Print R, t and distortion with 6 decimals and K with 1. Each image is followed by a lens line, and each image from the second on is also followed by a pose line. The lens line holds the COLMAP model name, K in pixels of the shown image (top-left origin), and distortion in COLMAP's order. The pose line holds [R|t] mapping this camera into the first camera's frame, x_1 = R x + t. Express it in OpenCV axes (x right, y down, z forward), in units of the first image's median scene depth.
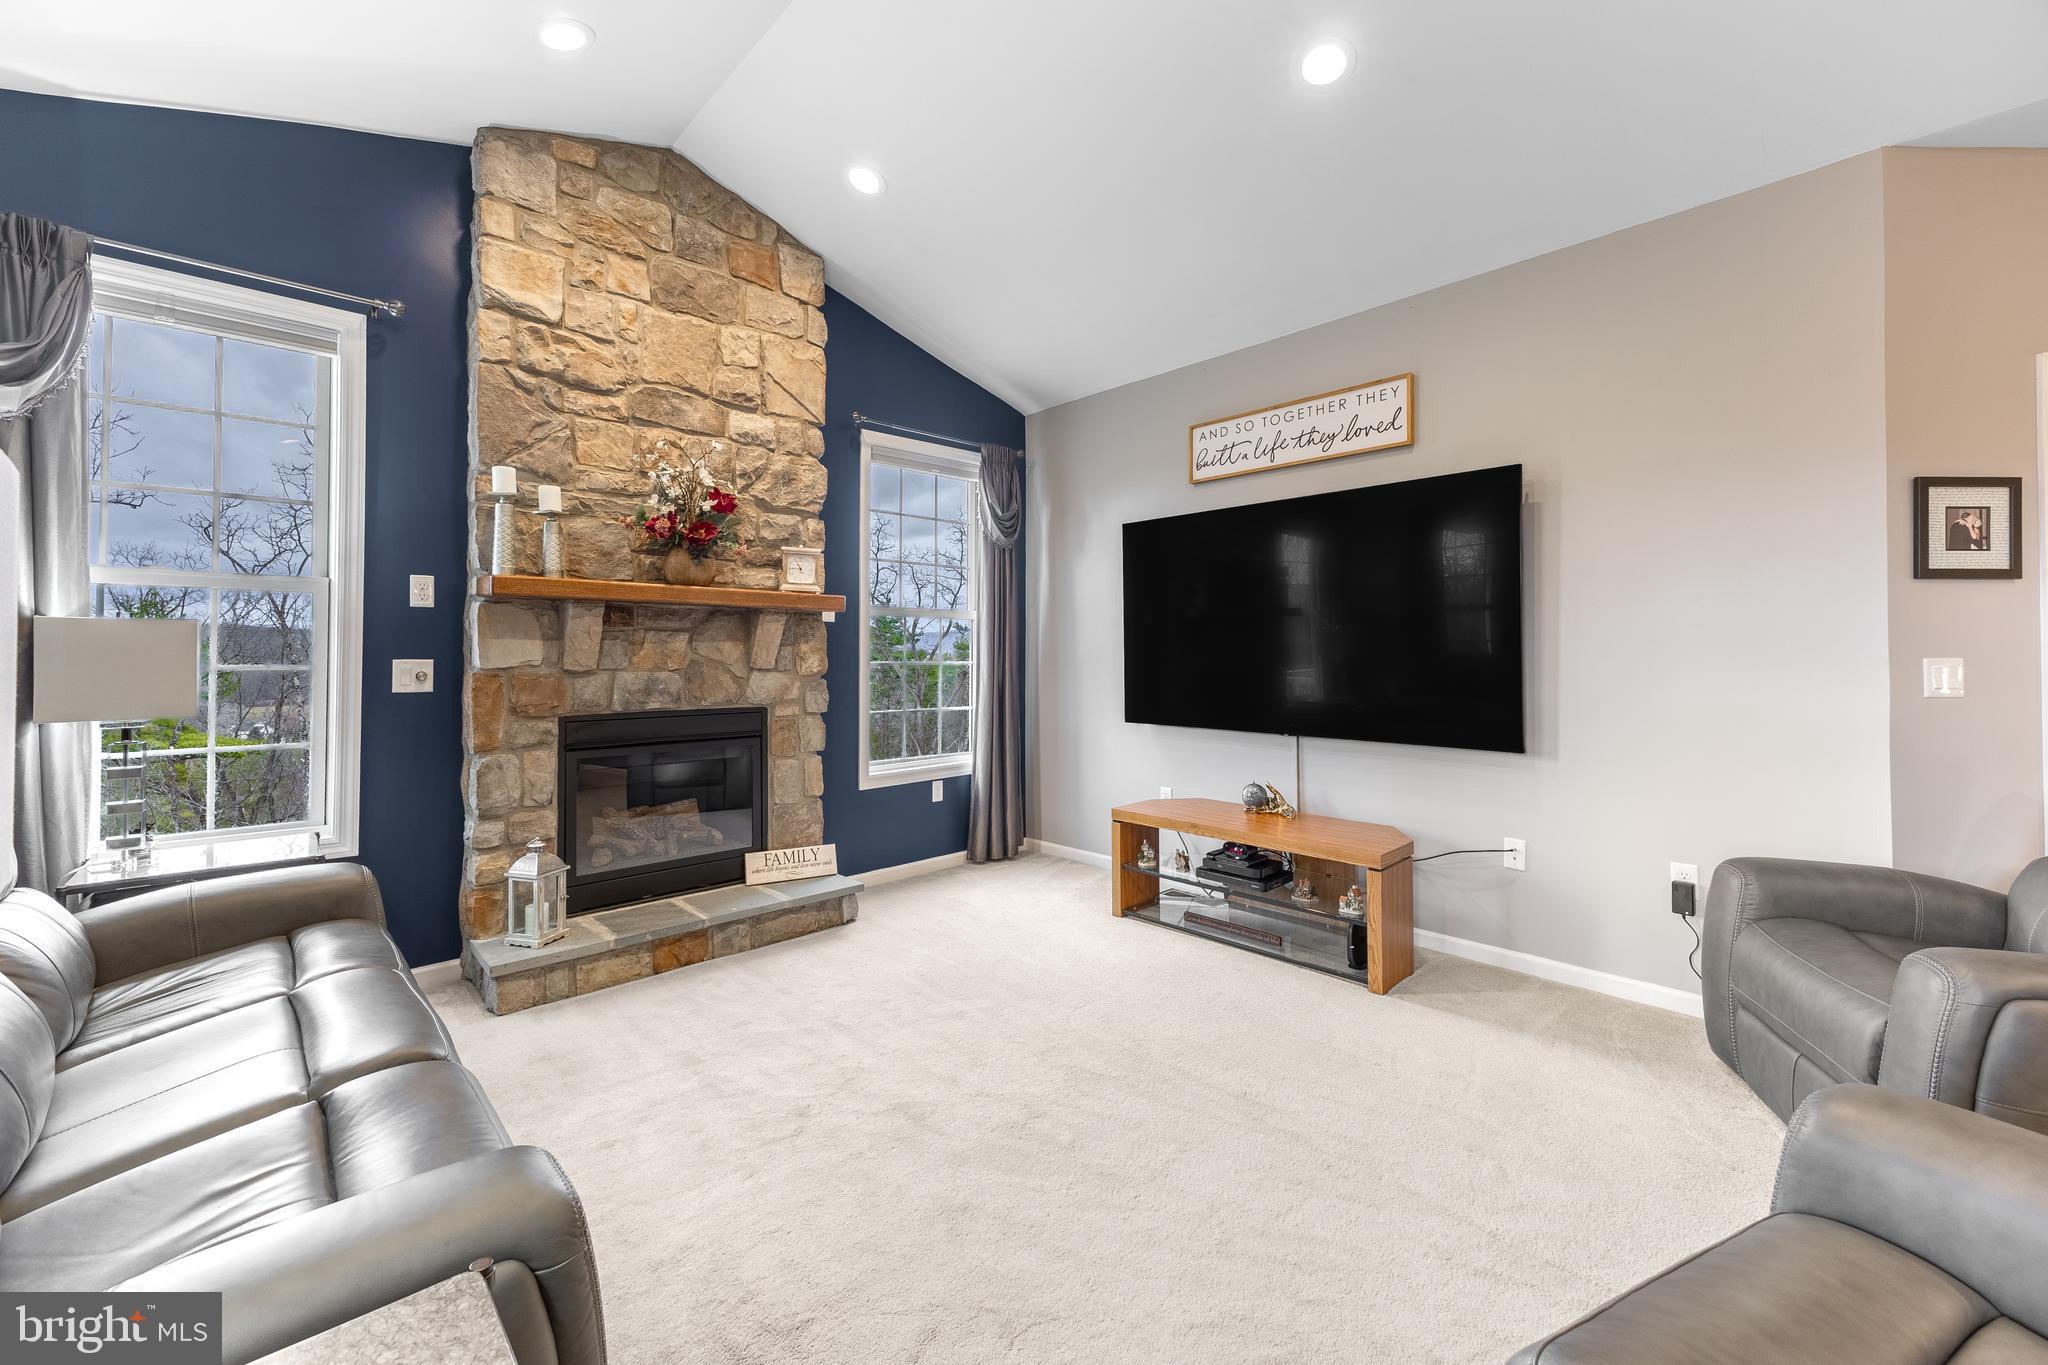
lens RADIAL K [[823.7, 0, 1023.2], [0, 823.7, 654.7], [0, 0, 1]] dist [0.013142, -0.000126]
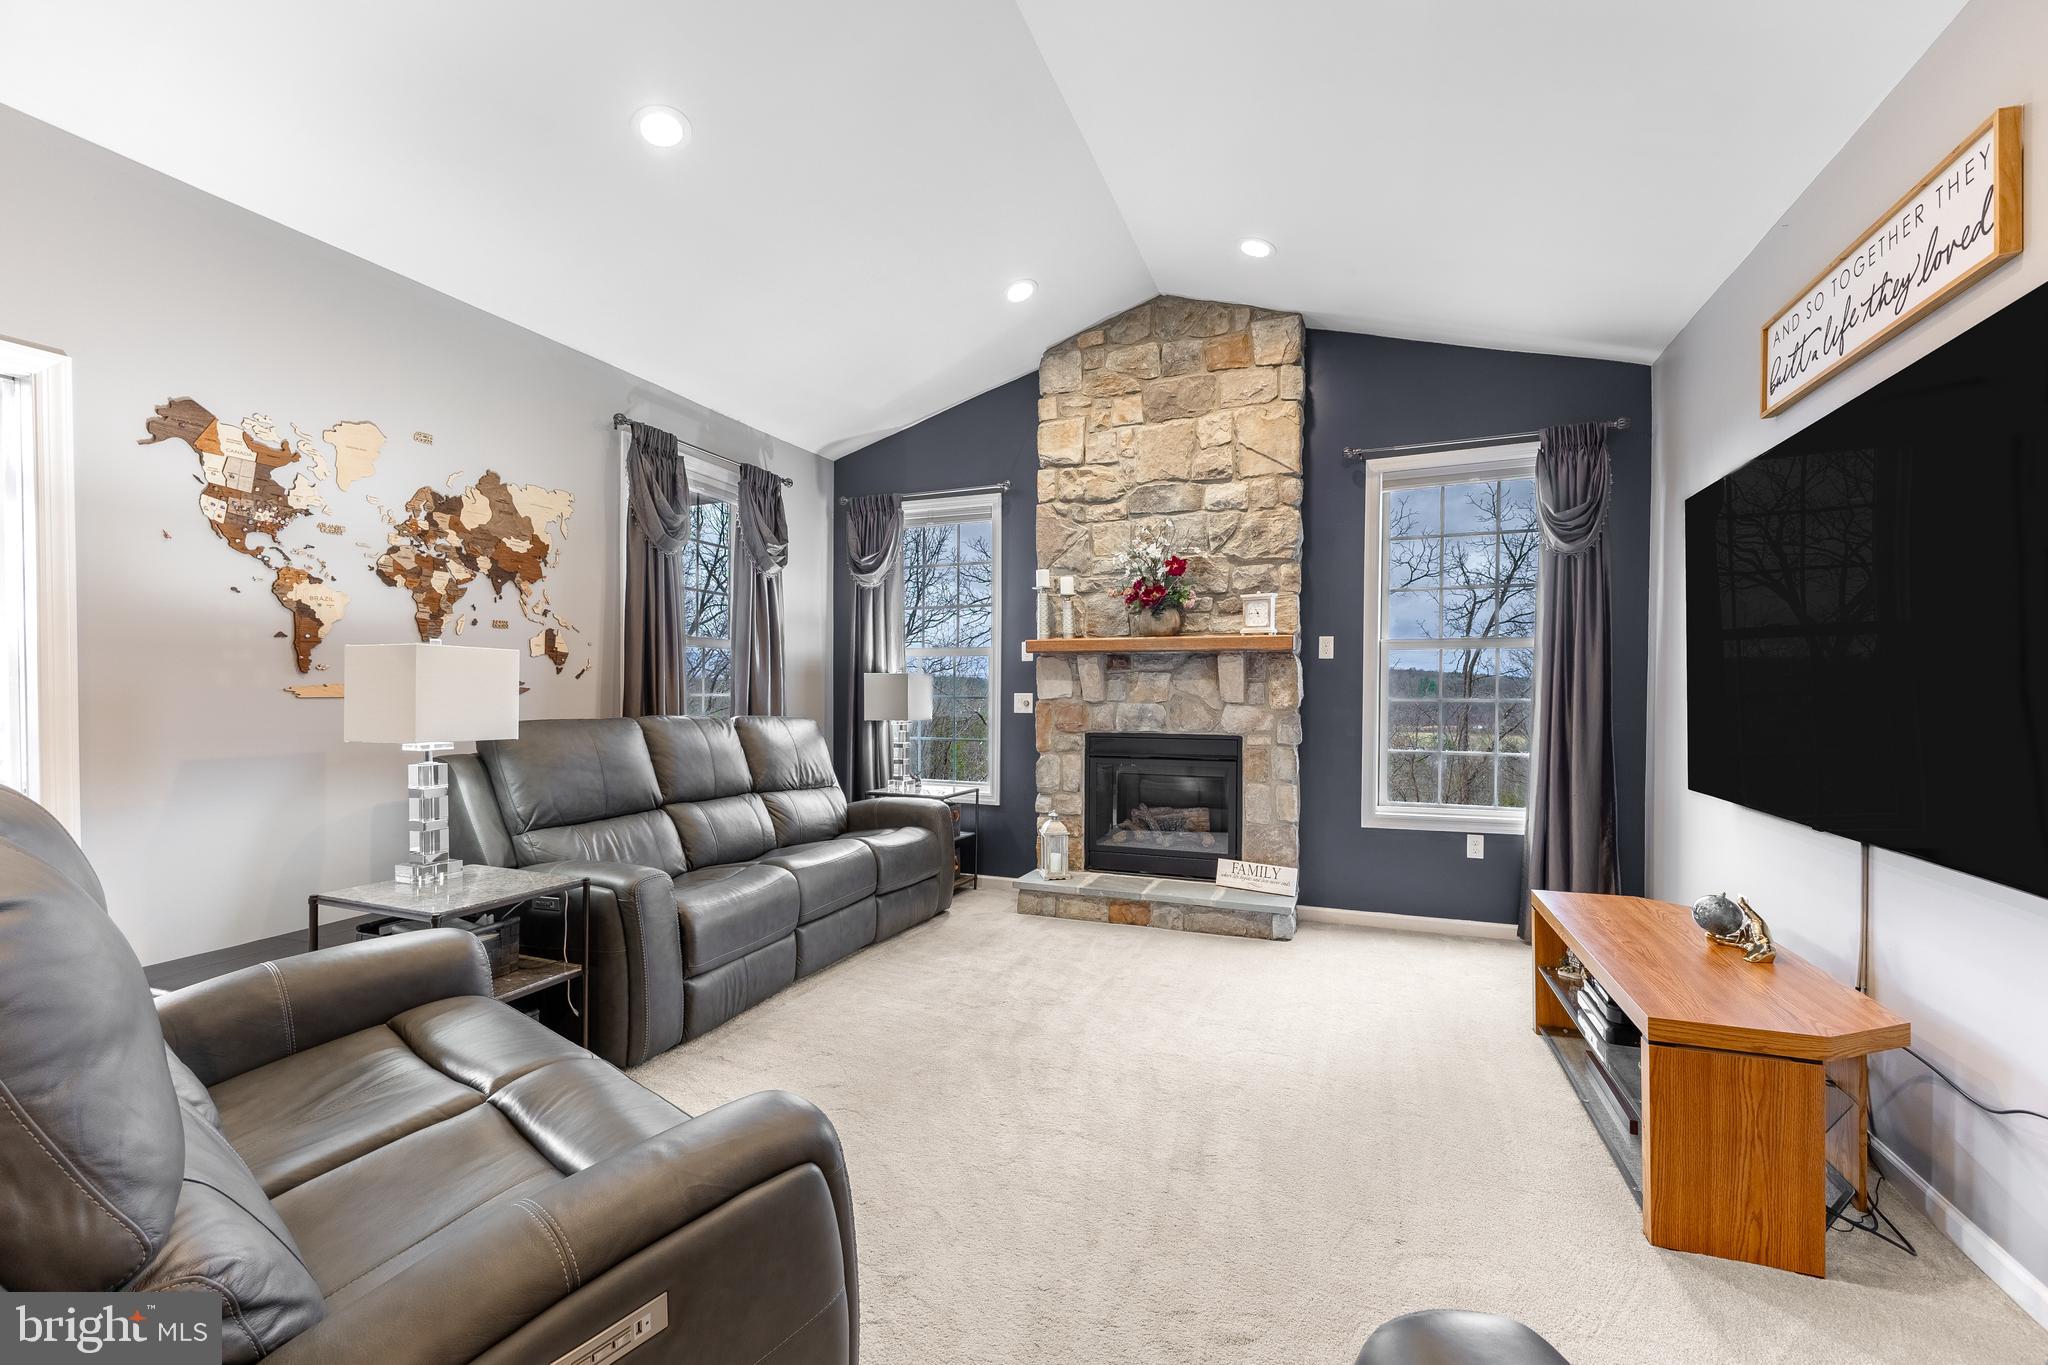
lens RADIAL K [[829.3, 0, 1027.4], [0, 829.3, 711.8], [0, 0, 1]] dist [0.001027, 0.000037]
pose [[0.419829, 0.023845, -0.907290, 0.651416], [-0.000485, 0.999661, 0.026048, -0.000237], [0.907603, -0.010495, 0.419698, 0.264460]]
